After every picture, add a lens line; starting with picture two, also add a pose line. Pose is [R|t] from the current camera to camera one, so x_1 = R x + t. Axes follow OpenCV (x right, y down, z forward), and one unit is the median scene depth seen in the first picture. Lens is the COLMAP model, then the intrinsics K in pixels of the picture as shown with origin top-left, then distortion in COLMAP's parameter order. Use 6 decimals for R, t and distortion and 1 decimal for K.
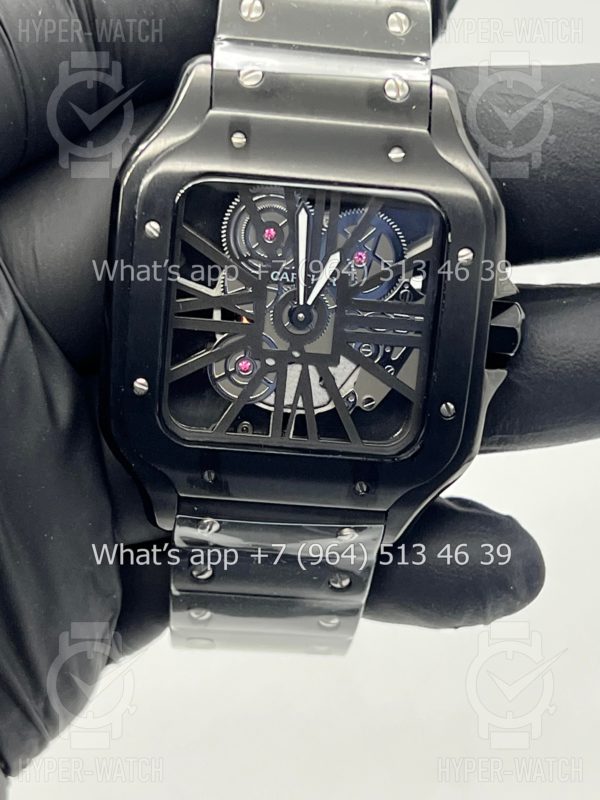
lens RADIAL K [[1721.6, 0, 300.0], [0, 1721.6, 400.0], [0, 0, 1]] dist [0.027321, -0.087723]
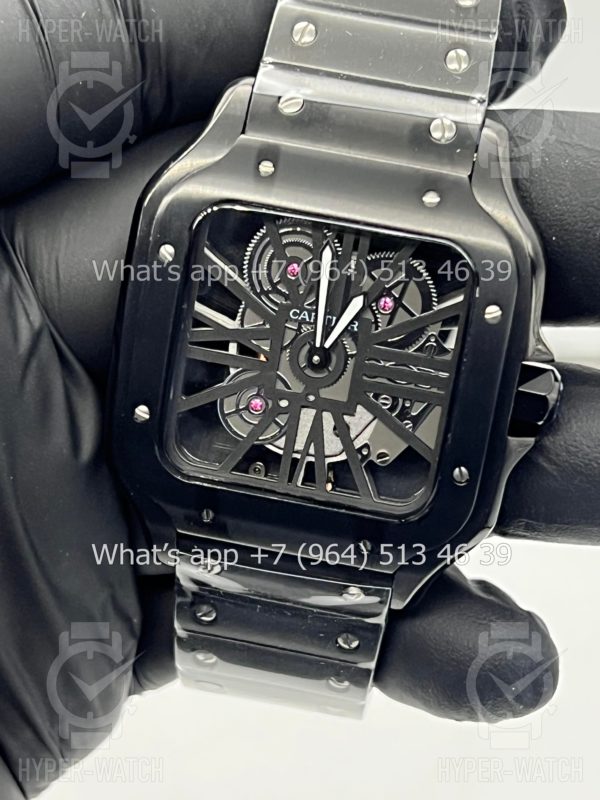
lens RADIAL K [[1721.6, 0, 300.0], [0, 1721.6, 400.0], [0, 0, 1]] dist [0.027321, -0.087723]
pose [[0.982937, 0.108015, -0.148890, 0.133975], [-0.110667, 0.993811, -0.009618, -0.015876], [0.146930, 0.025931, 0.988807, 0.061947]]
